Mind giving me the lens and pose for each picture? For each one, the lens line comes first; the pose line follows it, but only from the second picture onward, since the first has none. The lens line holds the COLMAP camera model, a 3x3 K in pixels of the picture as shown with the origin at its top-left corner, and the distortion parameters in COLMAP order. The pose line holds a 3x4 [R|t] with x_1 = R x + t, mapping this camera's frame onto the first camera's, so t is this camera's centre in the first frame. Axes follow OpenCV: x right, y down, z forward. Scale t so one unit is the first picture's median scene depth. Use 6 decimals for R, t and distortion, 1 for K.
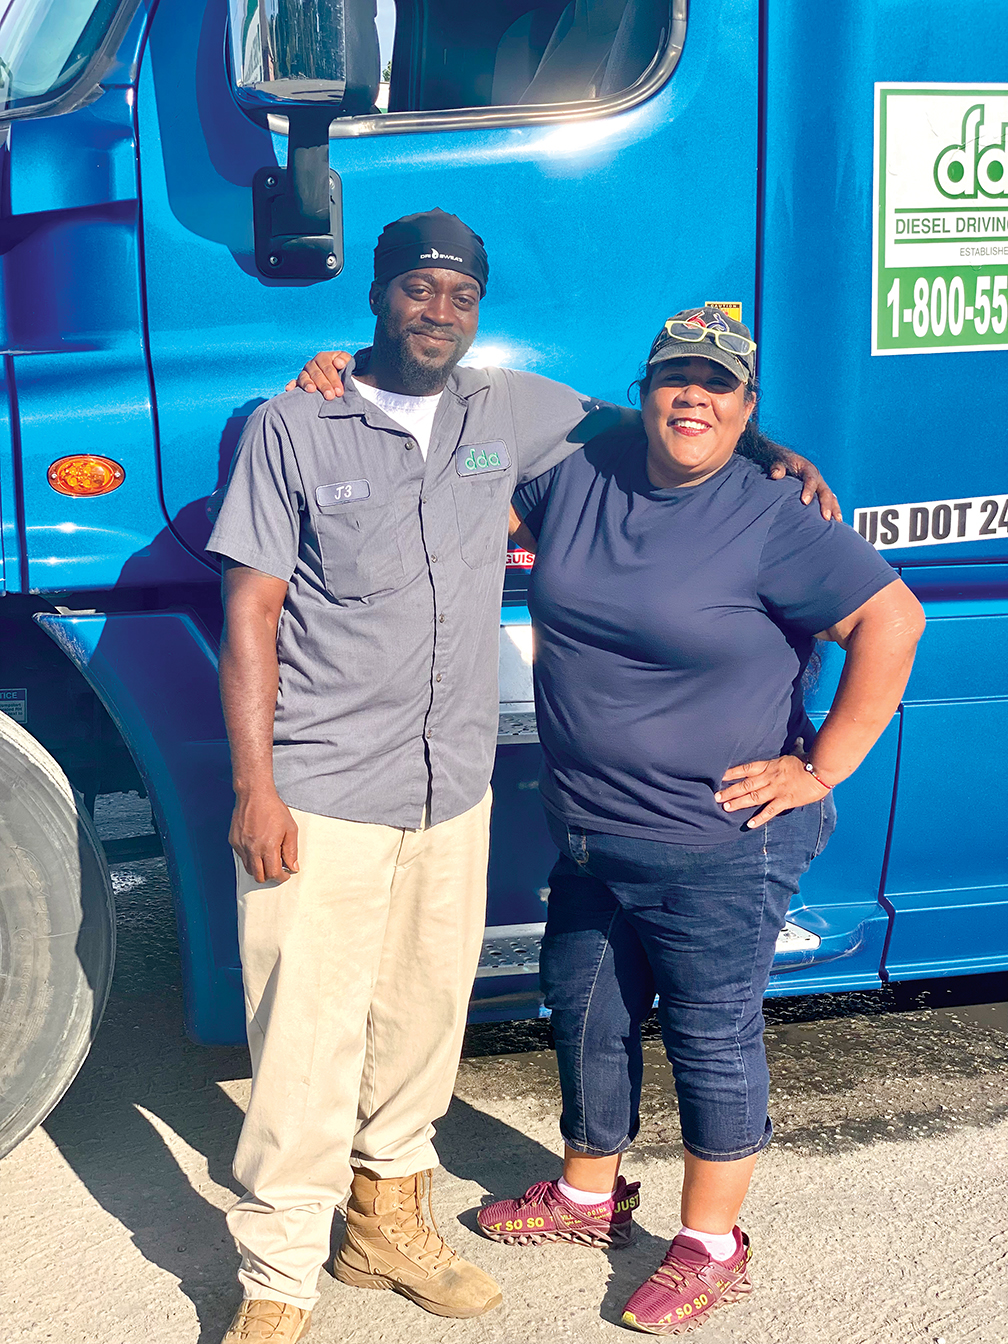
lens RADIAL K [[2044.6, 0, 508.0], [0, 2044.6, 673.3], [0, 0, 1]] dist [0.111516, 0.000000]
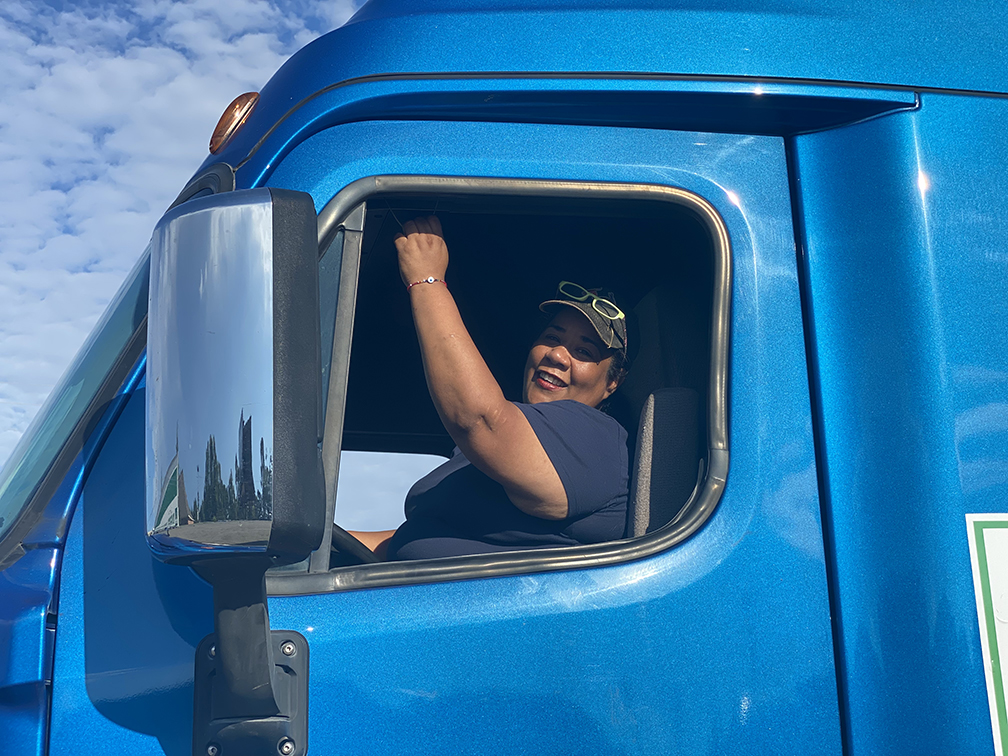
lens RADIAL K [[1533.5, 0, 504.3], [0, 1533.5, 379.8], [0, 0, 1]] dist [0.111516, 0.000000]
pose [[0.995839, -0.041896, -0.080929, 0.049040], [0.007220, 0.921537, -0.388224, -0.101984], [0.090845, 0.386024, 0.918005, 0.419441]]
